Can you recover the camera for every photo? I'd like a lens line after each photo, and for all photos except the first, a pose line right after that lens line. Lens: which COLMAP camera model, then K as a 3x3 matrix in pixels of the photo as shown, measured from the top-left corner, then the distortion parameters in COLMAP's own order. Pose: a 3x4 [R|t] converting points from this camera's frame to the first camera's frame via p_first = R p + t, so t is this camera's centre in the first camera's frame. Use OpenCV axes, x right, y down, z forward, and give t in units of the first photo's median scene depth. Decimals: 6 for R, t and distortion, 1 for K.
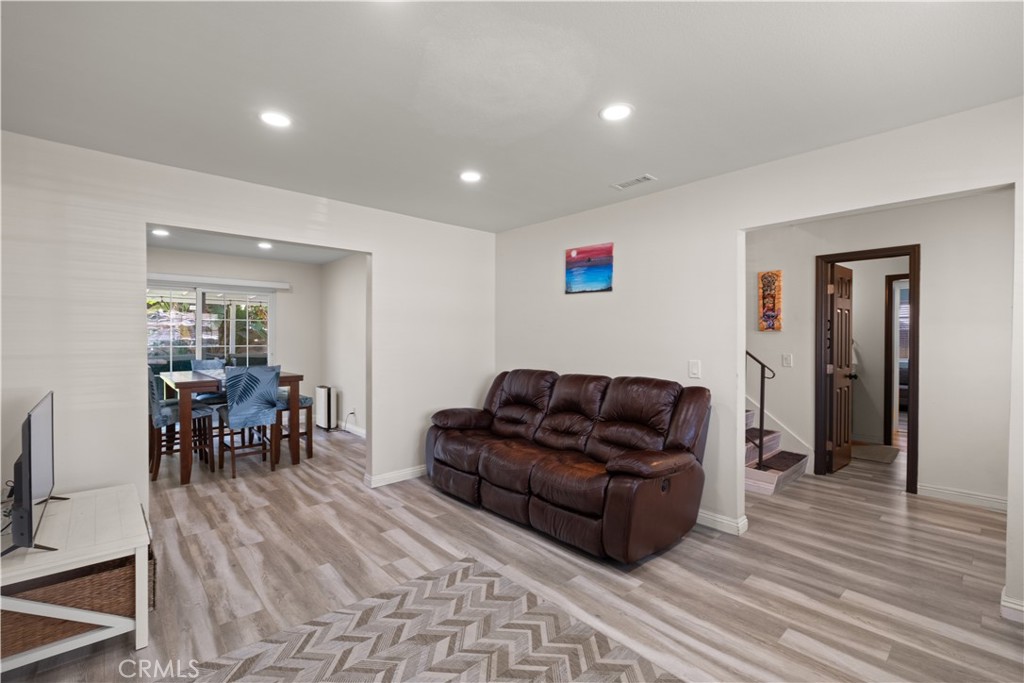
lens RADIAL K [[443.3, 0, 512.5], [0, 443.3, 342.0], [0, 0, 1]] dist [-0.003385, -0.000051]
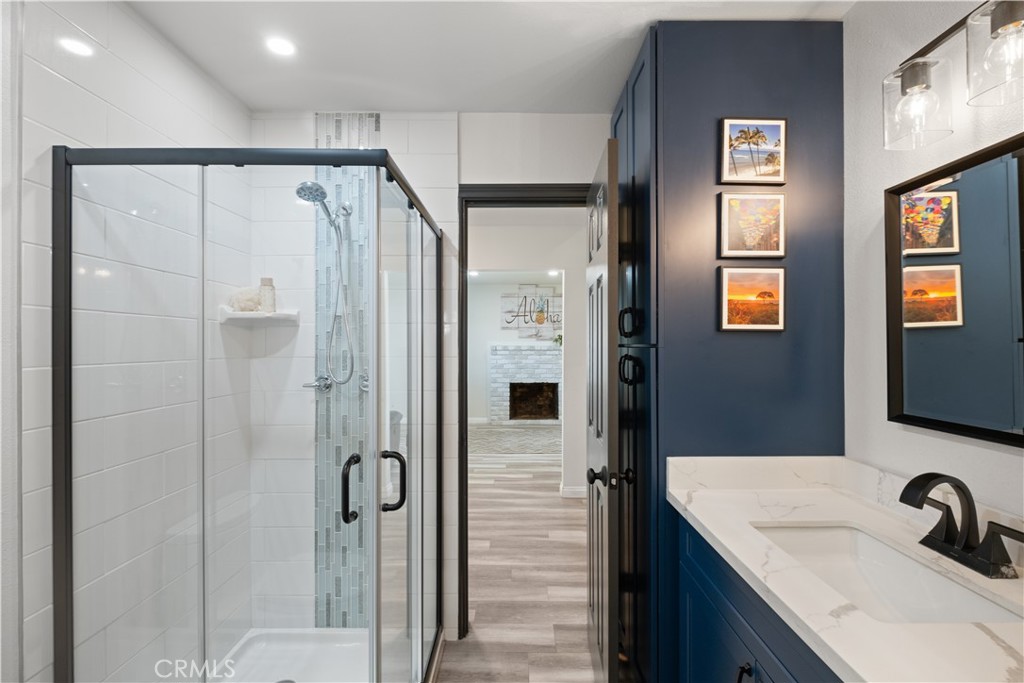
lens RADIAL K [[443.3, 0, 512.7], [0, 443.3, 344.2], [0, 0, 1]] dist [-0.003385, -0.000051]
pose [[-0.681343, -0.004744, -0.731949, 2.152360], [-0.005944, 0.999982, -0.000948, -0.033892], [0.731940, 0.003705, -0.681359, 2.419022]]
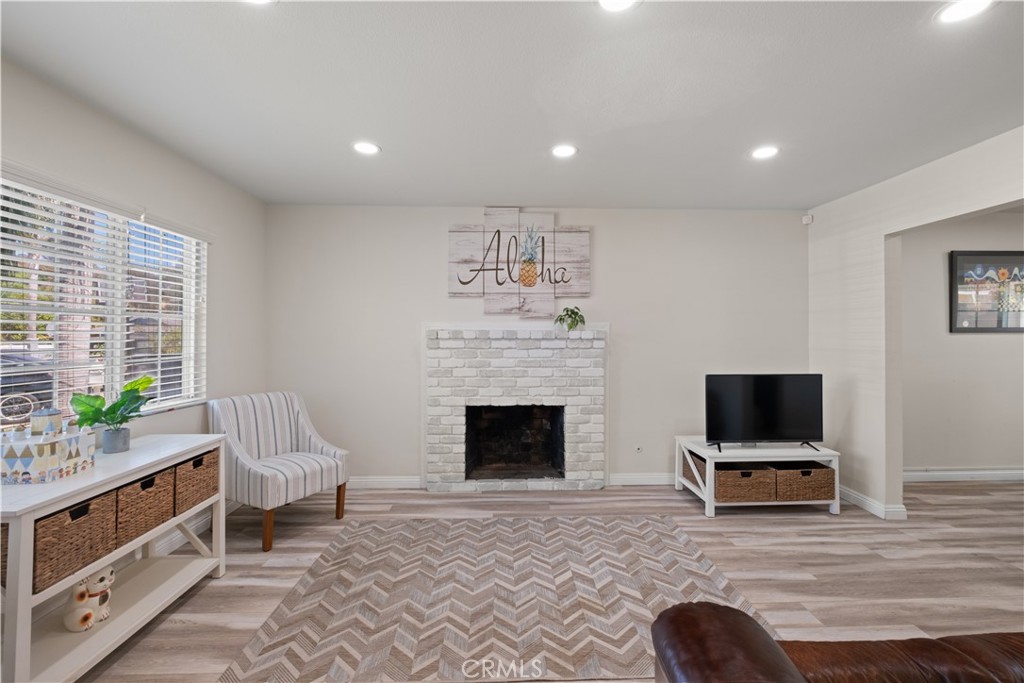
lens RADIAL K [[443.3, 0, 511.9], [0, 443.3, 336.5], [0, 0, 1]] dist [-0.003385, -0.000051]
pose [[-0.650699, -0.000981, -0.759335, 0.825802], [-0.008419, 0.999947, 0.005923, -0.012561], [0.759289, 0.010246, -0.650672, 1.296373]]
